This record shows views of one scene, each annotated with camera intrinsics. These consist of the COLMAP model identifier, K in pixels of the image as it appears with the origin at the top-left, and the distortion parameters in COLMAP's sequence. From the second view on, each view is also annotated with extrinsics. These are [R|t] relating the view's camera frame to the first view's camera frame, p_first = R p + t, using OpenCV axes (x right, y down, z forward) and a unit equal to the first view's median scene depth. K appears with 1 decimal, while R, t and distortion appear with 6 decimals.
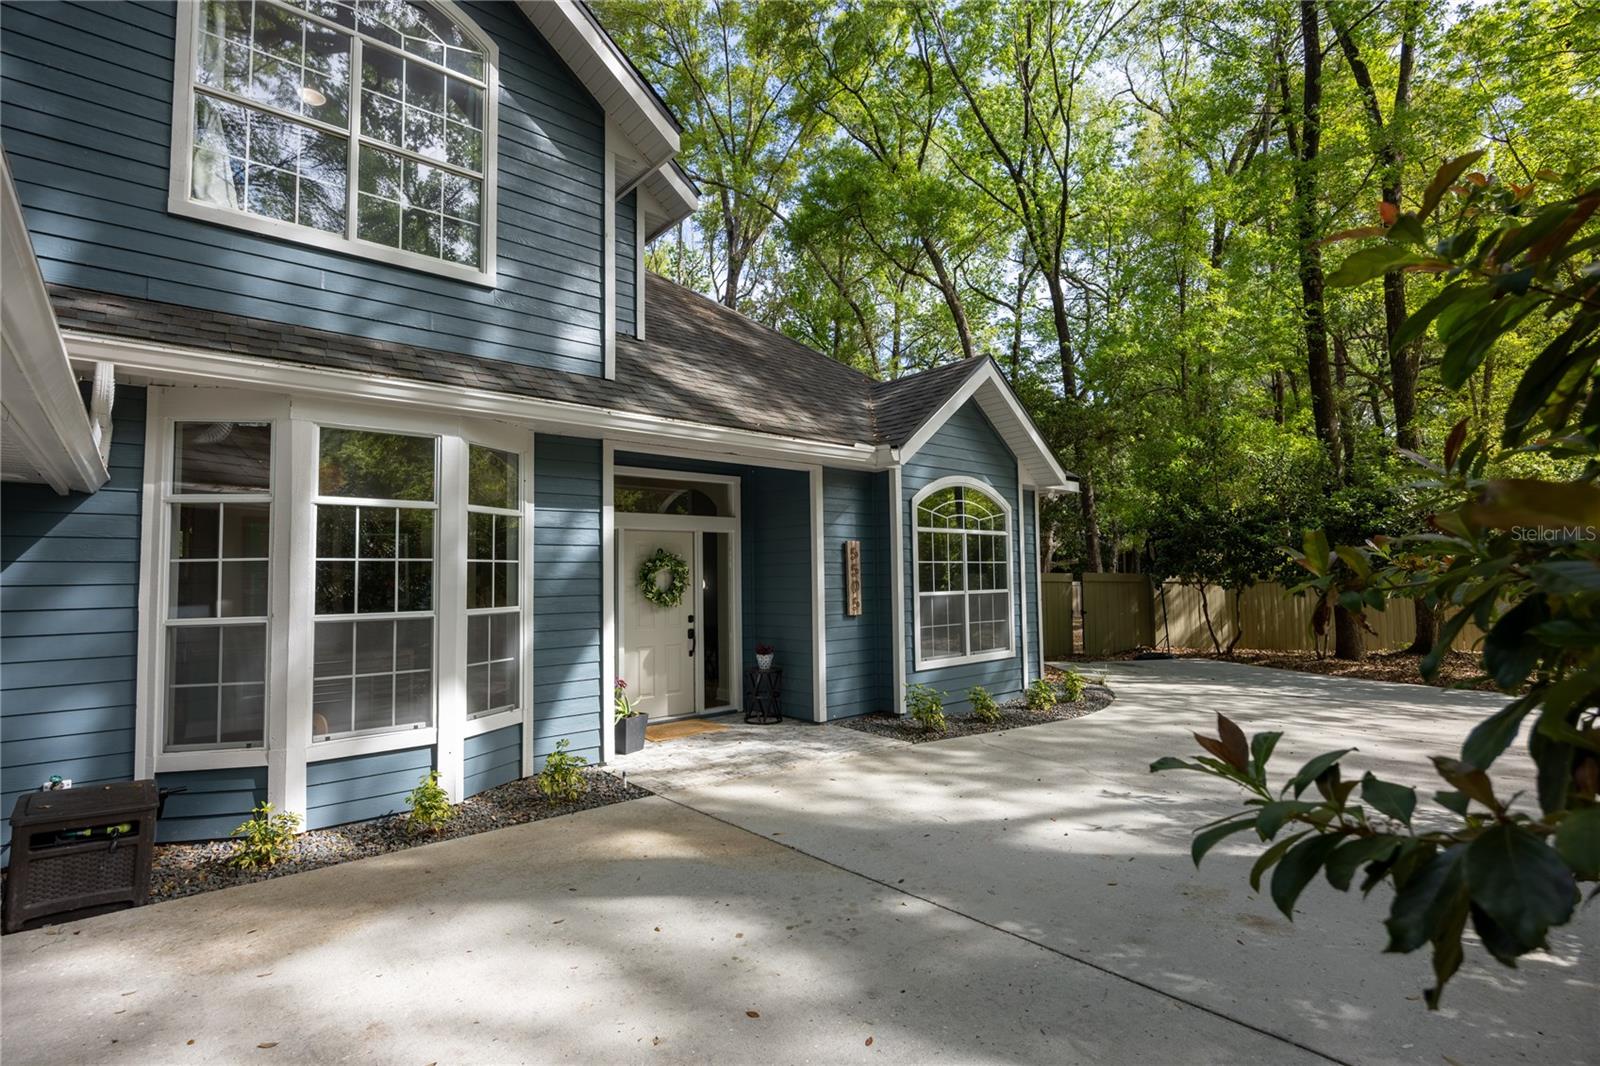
lens RADIAL K [[737.4, 0, 789.5], [0, 737.4, 539.7], [0, 0, 1]] dist [0.000186, 0.000000]
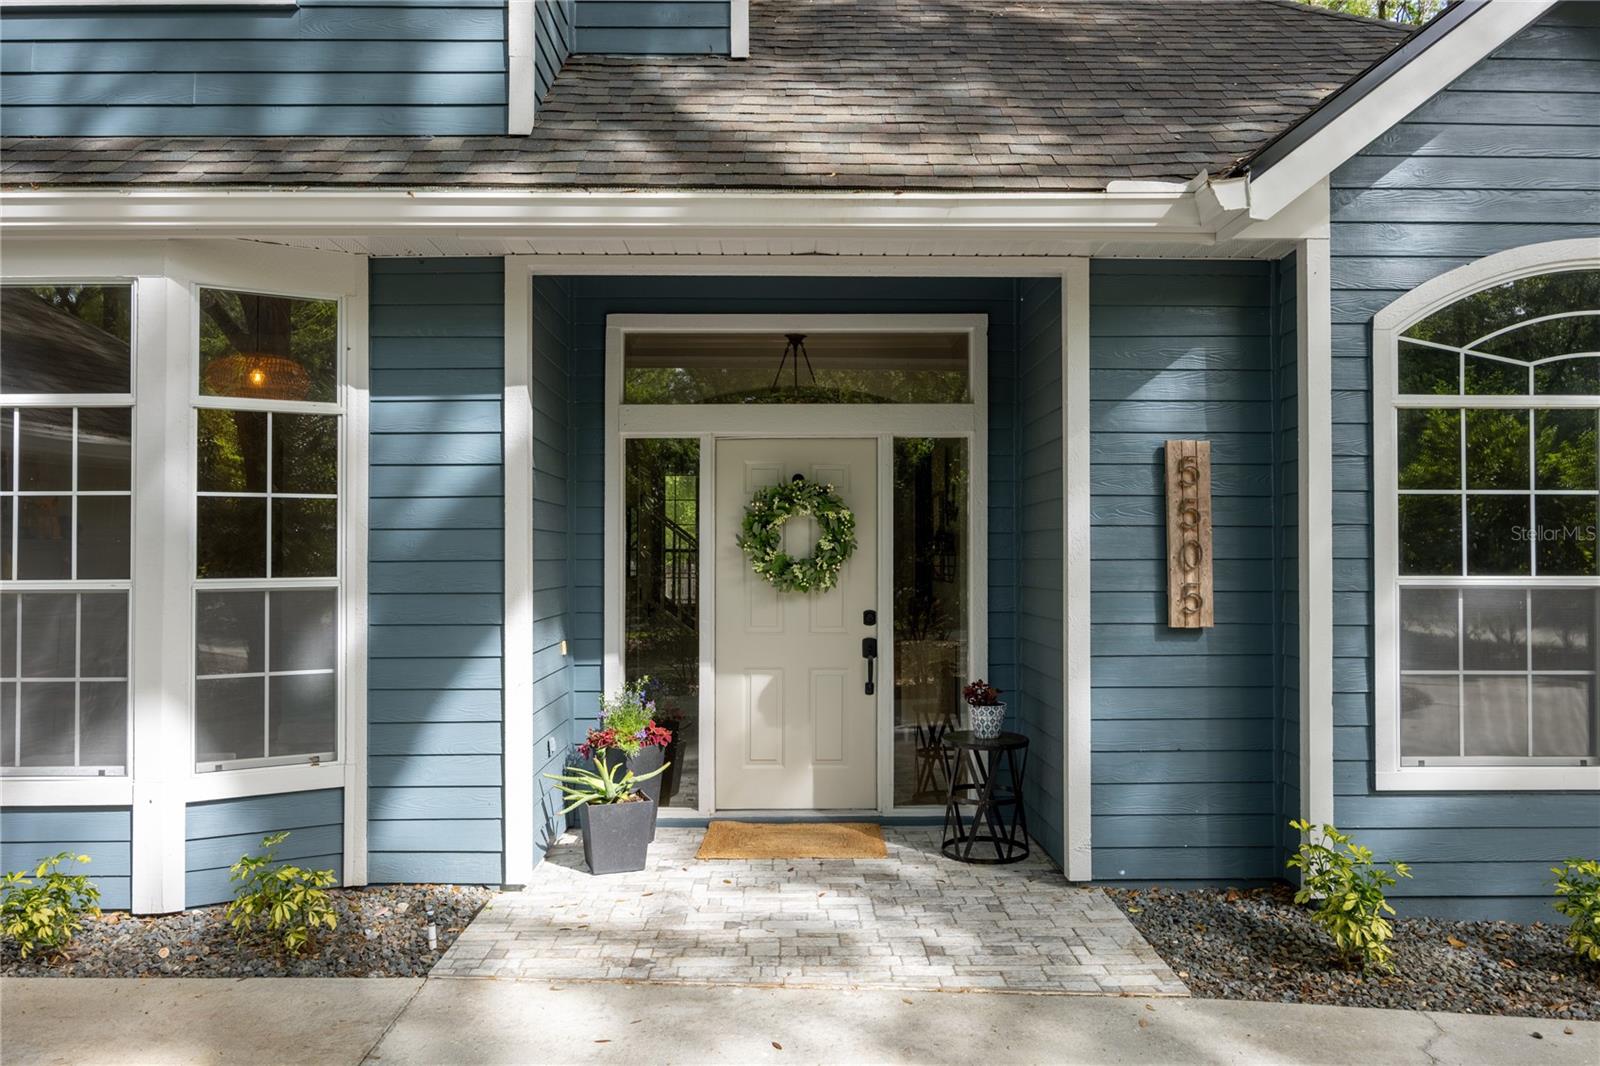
lens RADIAL K [[1163.1, 0, 805.8], [0, 1163.1, 535.7], [0, 0, 1]] dist [0.003390, -0.001337]
pose [[0.774424, 0.002656, -0.632662, 0.344802], [0.024112, 0.999141, 0.033709, 0.028723], [0.632207, -0.041360, 0.773694, 0.413976]]
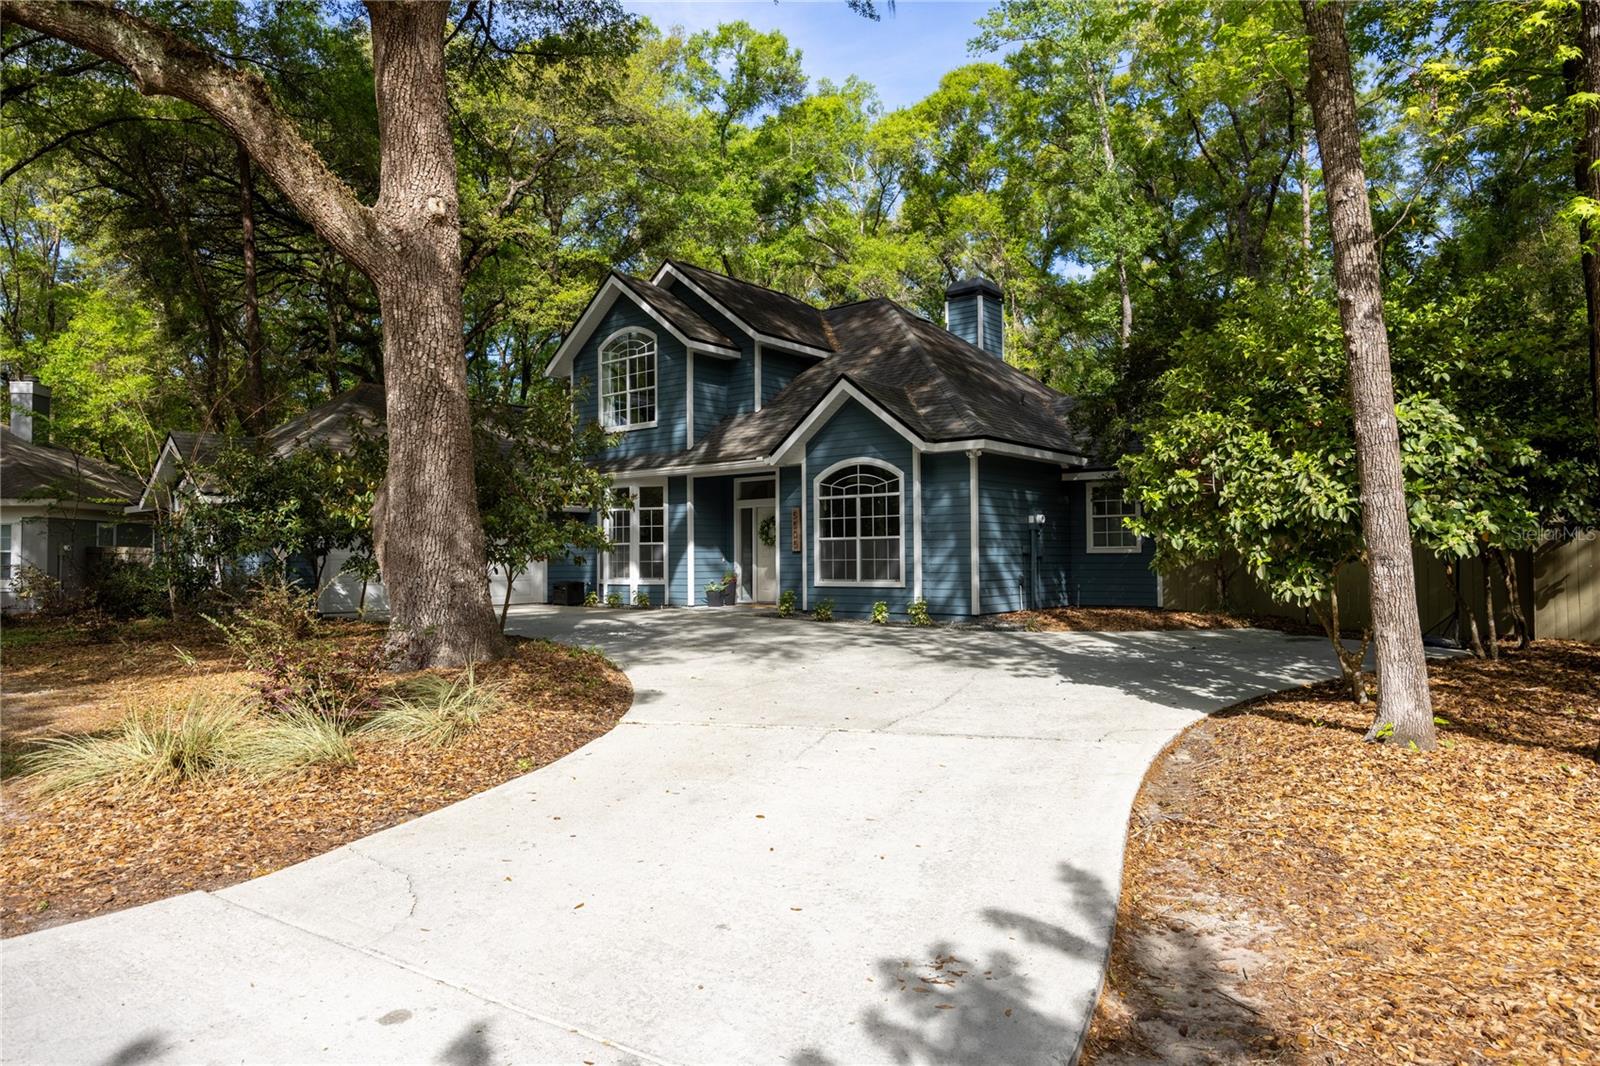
lens RADIAL K [[1008.5, 0, 798.3], [0, 1008.5, 527.7], [0, 0, 1]] dist [0.066567, 0.003151]
pose [[0.169648, -0.013857, -0.985407, 2.558552], [0.059937, 0.998195, -0.003718, 0.060678], [0.983680, -0.058431, 0.170172, 0.647192]]
